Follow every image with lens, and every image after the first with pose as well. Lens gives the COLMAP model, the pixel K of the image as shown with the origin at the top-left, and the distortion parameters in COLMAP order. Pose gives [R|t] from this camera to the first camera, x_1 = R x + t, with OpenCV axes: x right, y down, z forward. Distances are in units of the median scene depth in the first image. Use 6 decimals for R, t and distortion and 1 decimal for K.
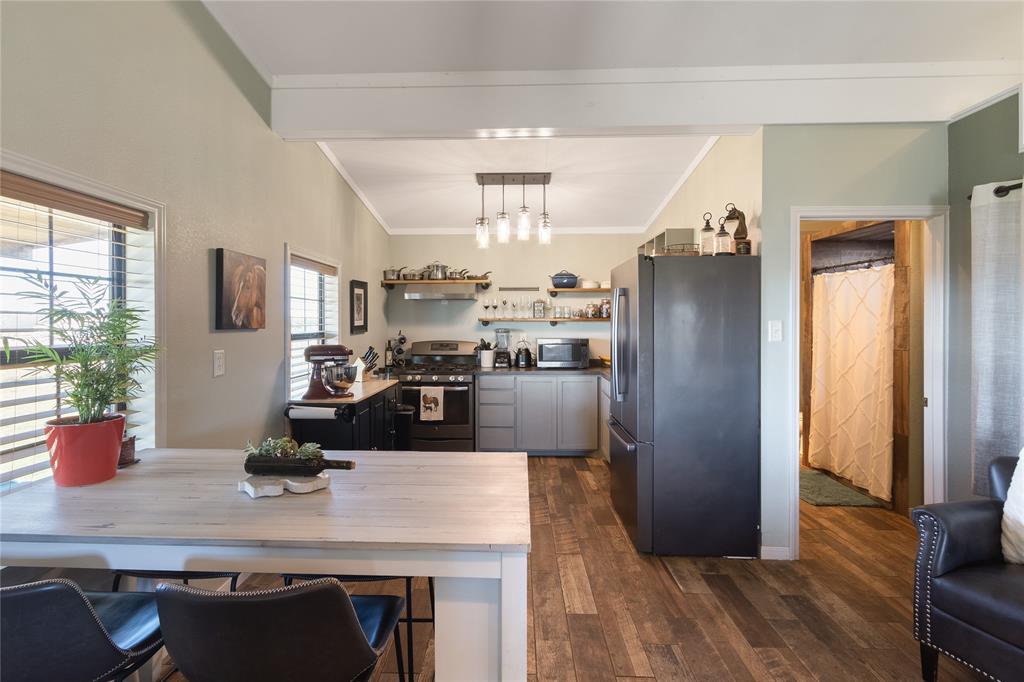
lens RADIAL K [[479.1, 0, 502.8], [0, 479.1, 321.9], [0, 0, 1]] dist [0.004820, -0.001704]
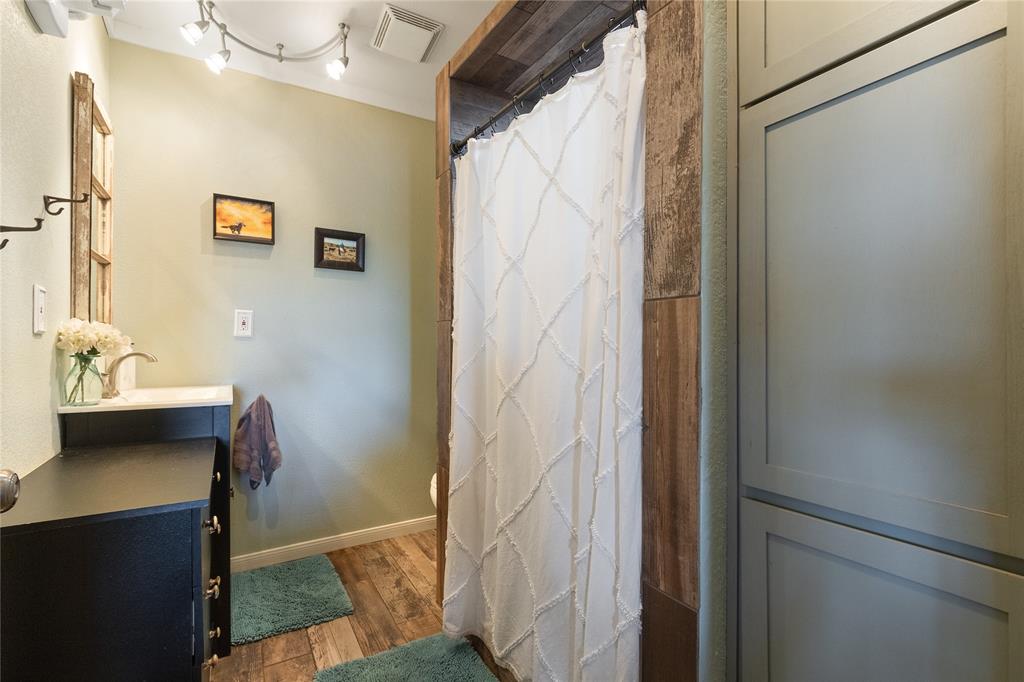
lens RADIAL K [[479.1, 0, 511.0], [0, 479.1, 341.9], [0, 0, 1]] dist [0.004820, -0.001704]
pose [[0.828870, 0.003806, 0.559428, 0.504544], [-0.001125, 0.999986, -0.005136, 0.073237], [-0.559440, 0.003628, 0.828863, 0.694580]]
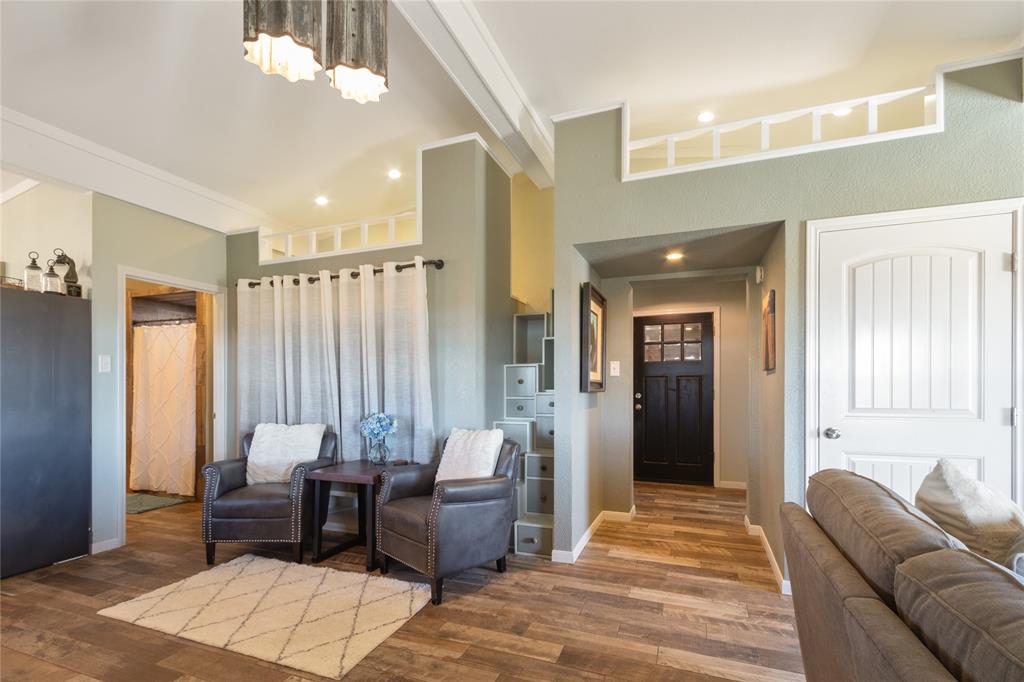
lens RADIAL K [[479.1, 0, 490.7], [0, 479.1, 383.2], [0, 0, 1]] dist [0.004820, -0.001704]
pose [[0.341458, 0.001636, 0.939895, -0.165167], [0.004363, 0.999985, -0.003326, 0.052005], [-0.939887, 0.005236, 0.341446, -0.228147]]
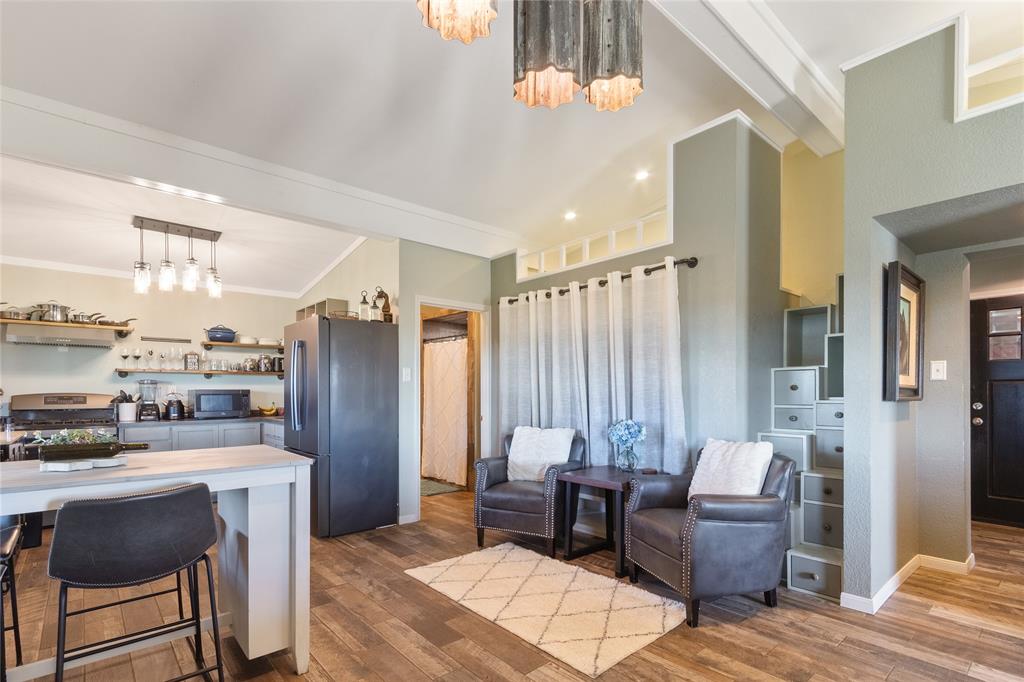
lens RADIAL K [[479.1, 0, 497.2], [0, 479.1, 390.1], [0, 0, 1]] dist [0.004820, -0.001704]
pose [[0.737742, 0.000858, 0.675082, -0.171308], [0.002982, 0.999985, -0.004529, 0.052107], [-0.675076, 0.005355, 0.737729, -0.219177]]
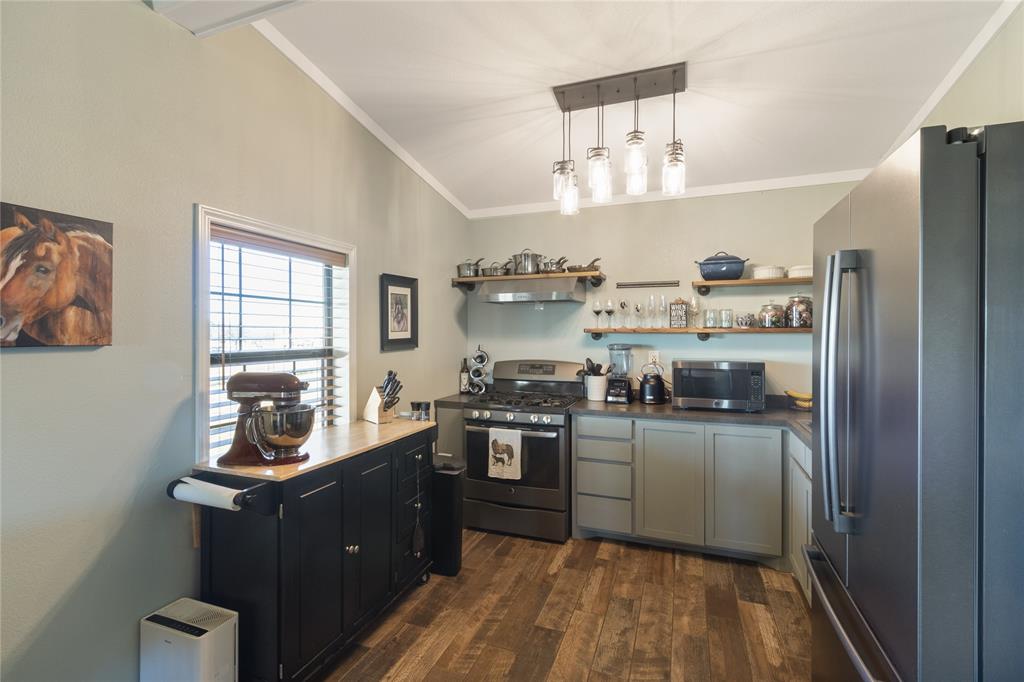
lens RADIAL K [[479.1, 0, 501.6], [0, 479.1, 332.1], [0, 0, 1]] dist [0.004820, -0.001704]
pose [[0.944249, 0.000794, -0.329232, 0.082192], [-0.001489, 0.999997, -0.001856, -0.001309], [0.329230, 0.002243, 0.944247, 0.406464]]
